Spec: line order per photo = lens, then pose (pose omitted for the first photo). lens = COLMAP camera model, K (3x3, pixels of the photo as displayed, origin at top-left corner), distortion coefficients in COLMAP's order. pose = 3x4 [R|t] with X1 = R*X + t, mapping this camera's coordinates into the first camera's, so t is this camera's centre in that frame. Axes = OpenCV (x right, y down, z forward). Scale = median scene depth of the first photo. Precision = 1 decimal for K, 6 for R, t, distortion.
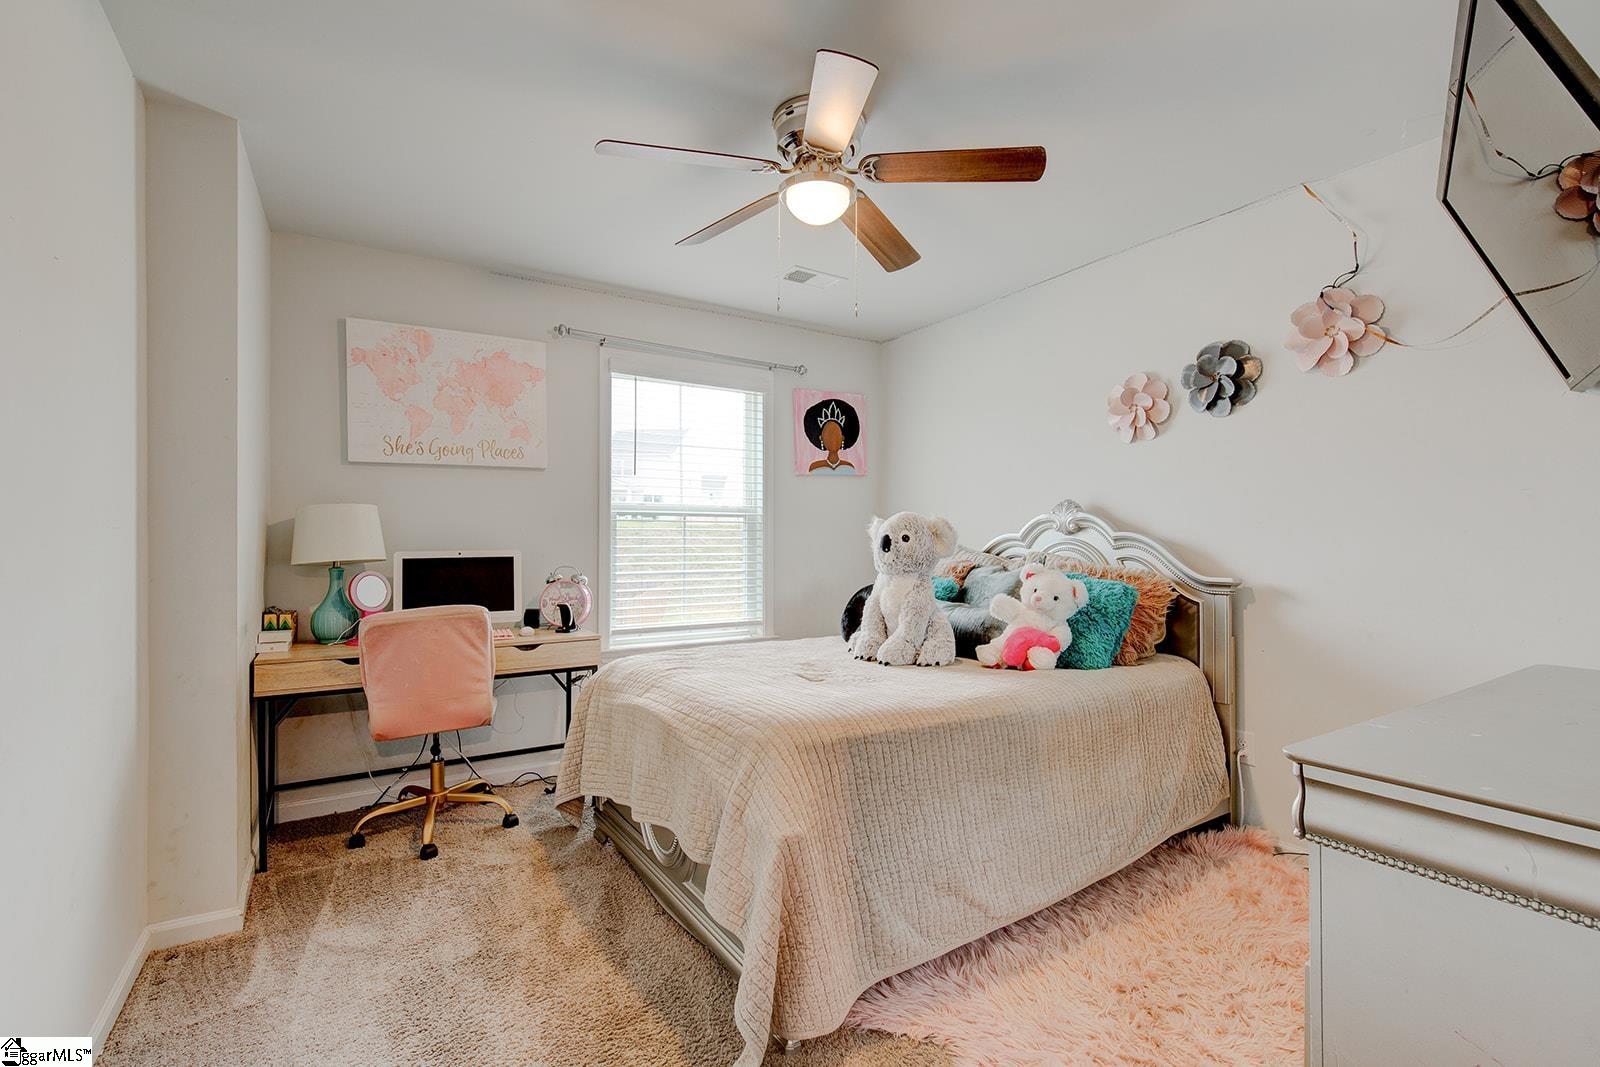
lens RADIAL K [[724.3, 0, 800.0], [0, 724.3, 533.5], [0, 0, 1]] dist [0.001209, 0.000035]
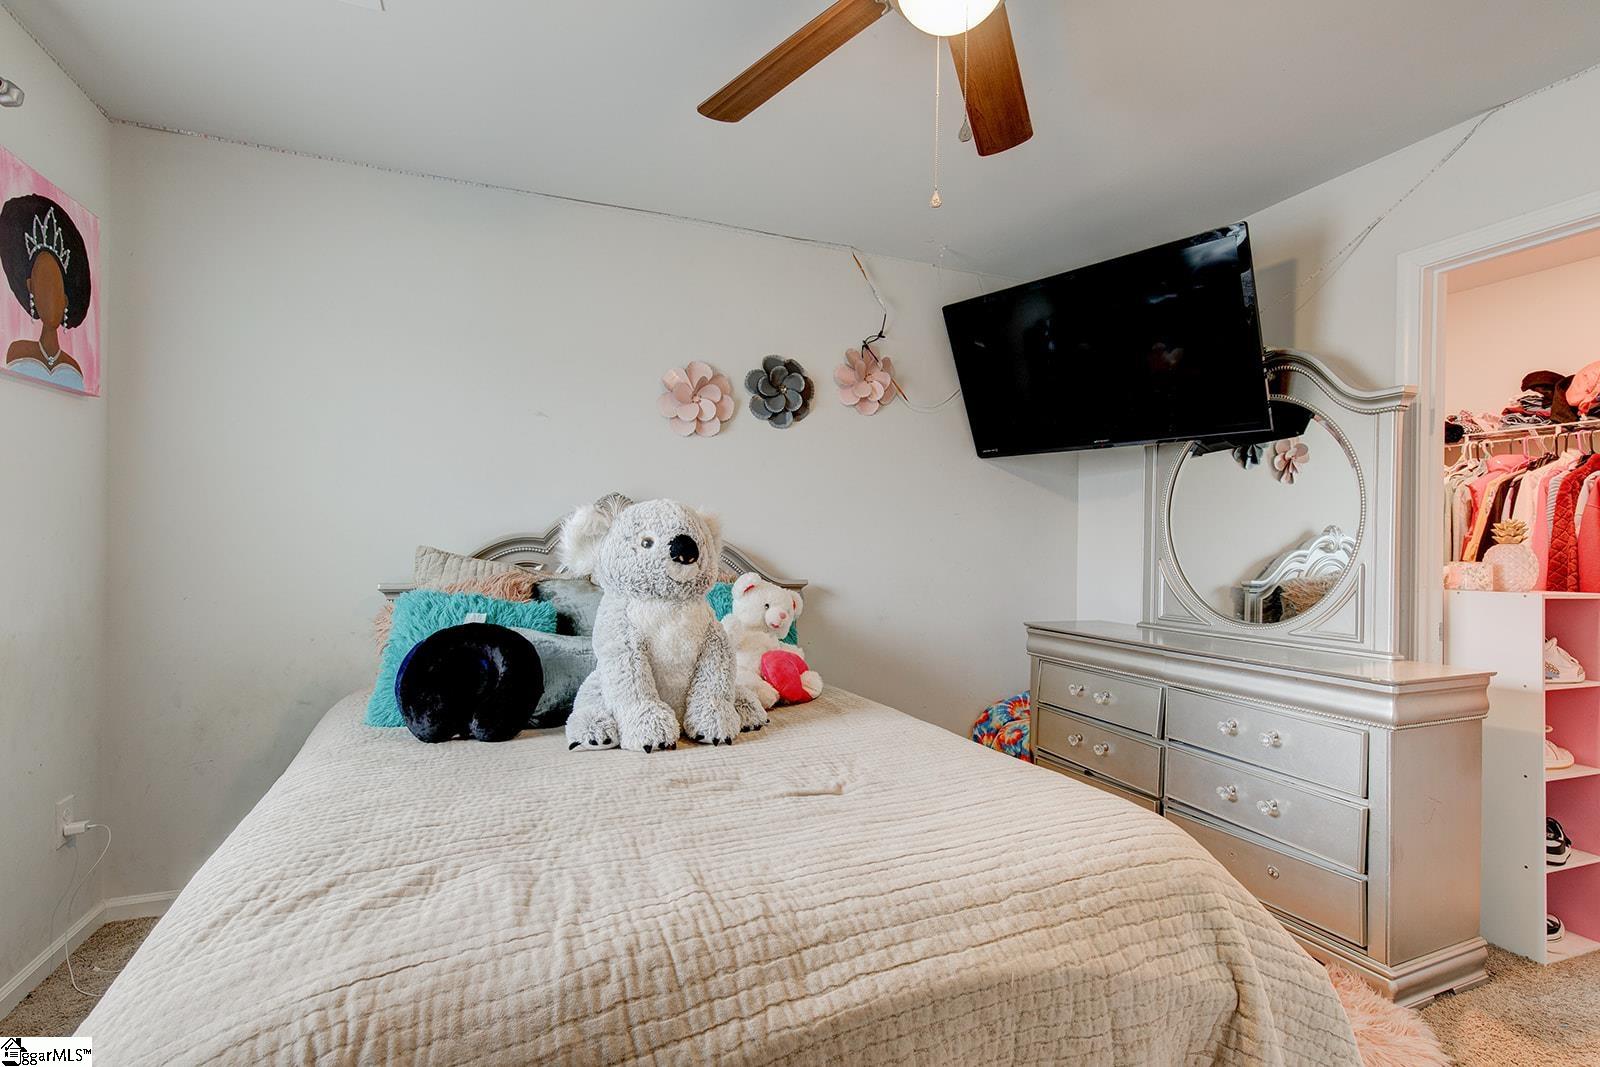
lens RADIAL K [[724.3, 0, 800.0], [0, 724.3, 533.5], [0, 0, 1]] dist [0.001209, 0.000035]
pose [[0.177337, 0.011290, 0.984085, -0.415626], [-0.020039, 0.999768, -0.007859, 0.001299], [-0.983946, -0.018326, 0.177523, 0.722174]]
